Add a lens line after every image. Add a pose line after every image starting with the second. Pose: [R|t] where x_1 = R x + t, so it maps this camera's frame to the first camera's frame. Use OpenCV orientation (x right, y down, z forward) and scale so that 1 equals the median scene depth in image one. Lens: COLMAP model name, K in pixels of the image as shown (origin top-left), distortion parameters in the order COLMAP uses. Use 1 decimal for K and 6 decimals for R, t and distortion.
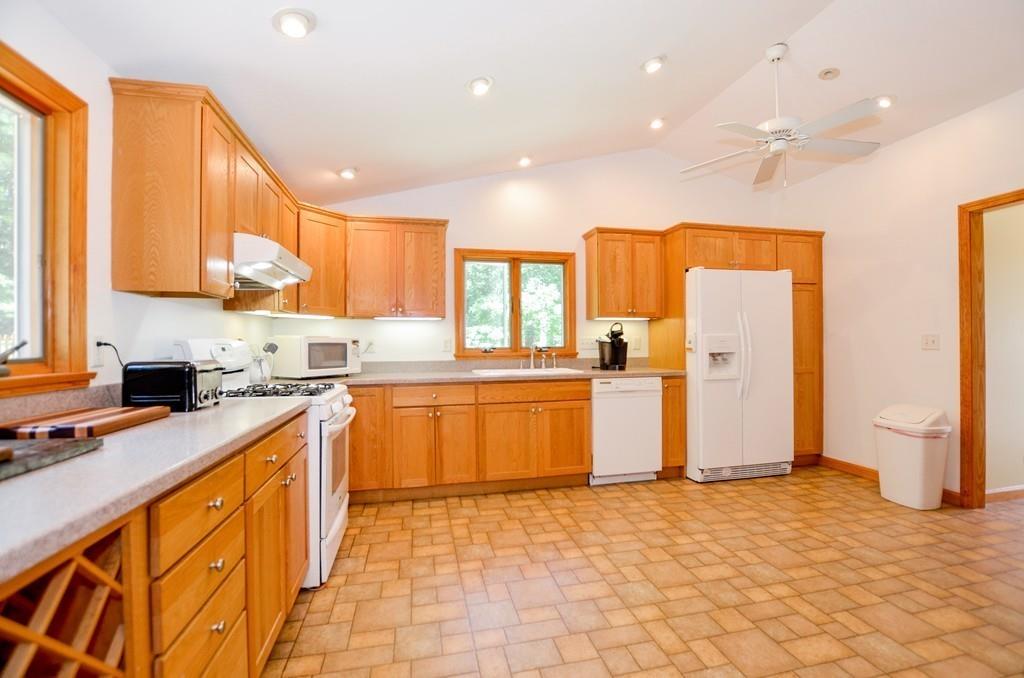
lens RADIAL K [[449.2, 0, 512.0], [0, 449.2, 339.0], [0, 0, 1]] dist [-0.031899, 0.000089]
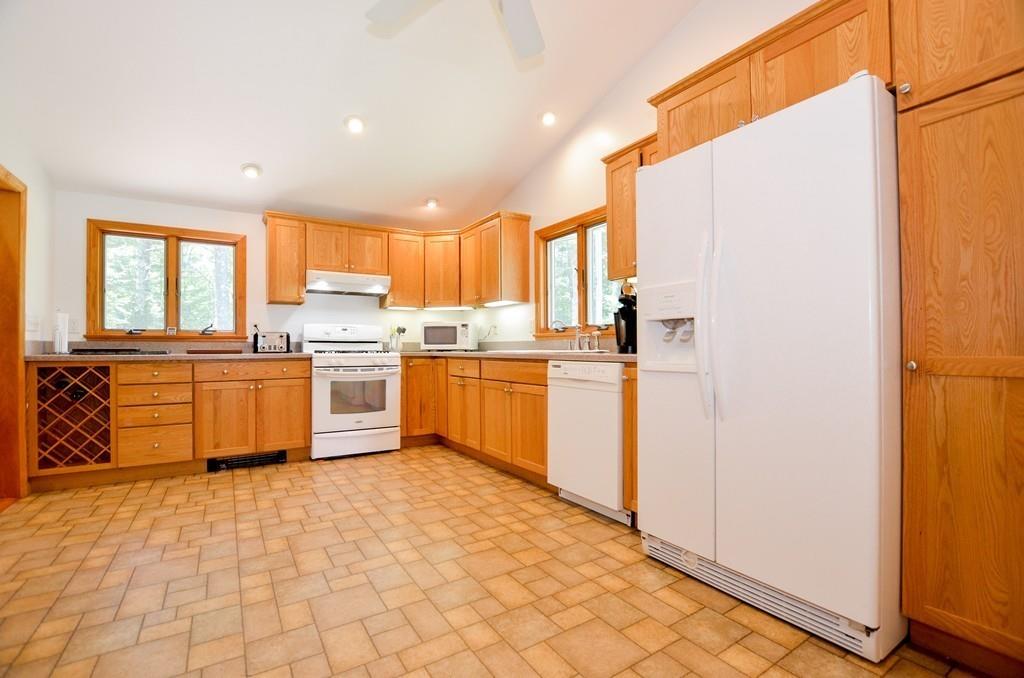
lens RADIAL K [[449.2, 0, 512.0], [0, 449.2, 339.0], [0, 0, 1]] dist [-0.031899, 0.000089]
pose [[0.348816, -0.010471, -0.937133, 0.904627], [0.008834, 0.999930, -0.007884, 0.057114], [0.937150, -0.005529, 0.348884, 0.664006]]
